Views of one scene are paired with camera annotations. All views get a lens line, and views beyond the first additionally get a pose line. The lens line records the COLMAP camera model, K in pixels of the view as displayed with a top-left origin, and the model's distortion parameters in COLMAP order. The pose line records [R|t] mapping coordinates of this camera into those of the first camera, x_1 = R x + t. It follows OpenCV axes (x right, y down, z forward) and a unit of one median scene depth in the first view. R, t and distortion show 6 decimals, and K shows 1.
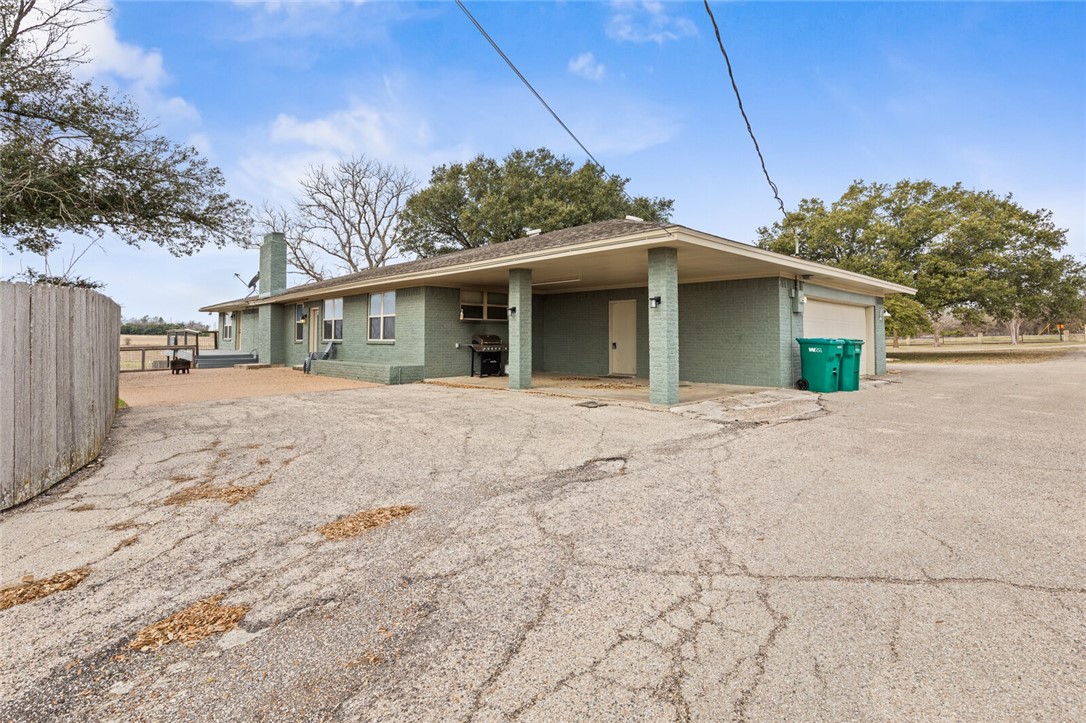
lens RADIAL K [[526.2, 0, 548.9], [0, 526.2, 327.8], [0, 0, 1]] dist [0.005120, 0.001587]
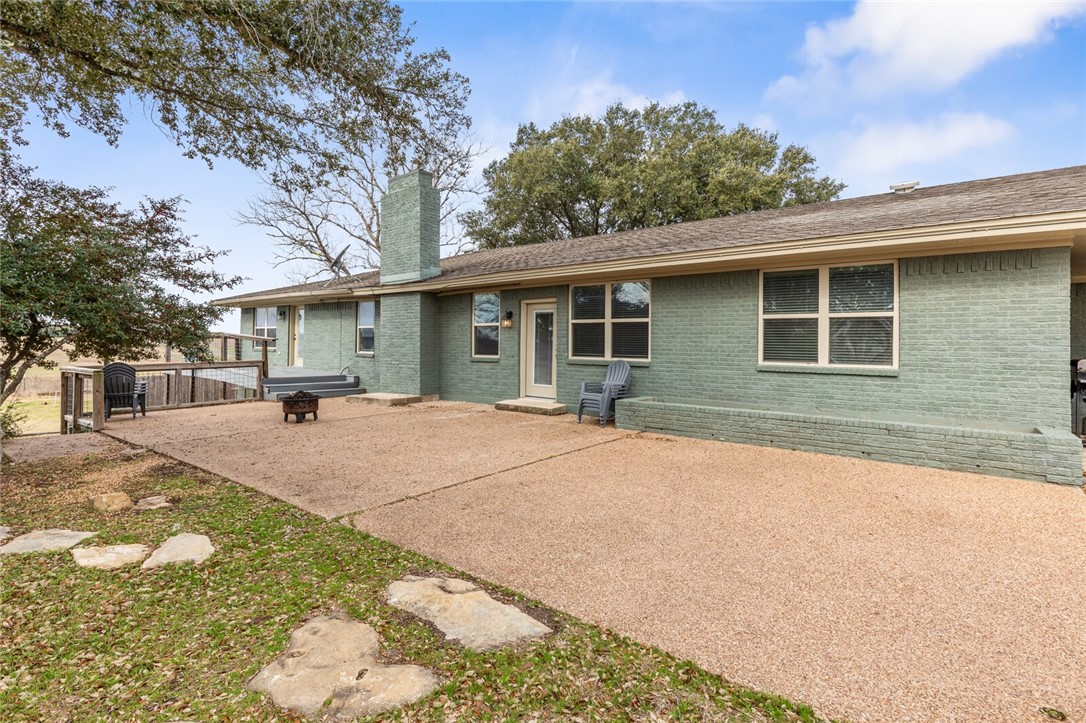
lens RADIAL K [[505.5, 0, 540.6], [0, 505.5, 354.3], [0, 0, 1]] dist [0.001468, 0.000273]
pose [[0.987810, 0.013333, 0.155092, -0.480008], [-0.018369, 0.999348, 0.031083, 0.003083], [-0.154576, -0.033553, 0.987411, 0.424740]]
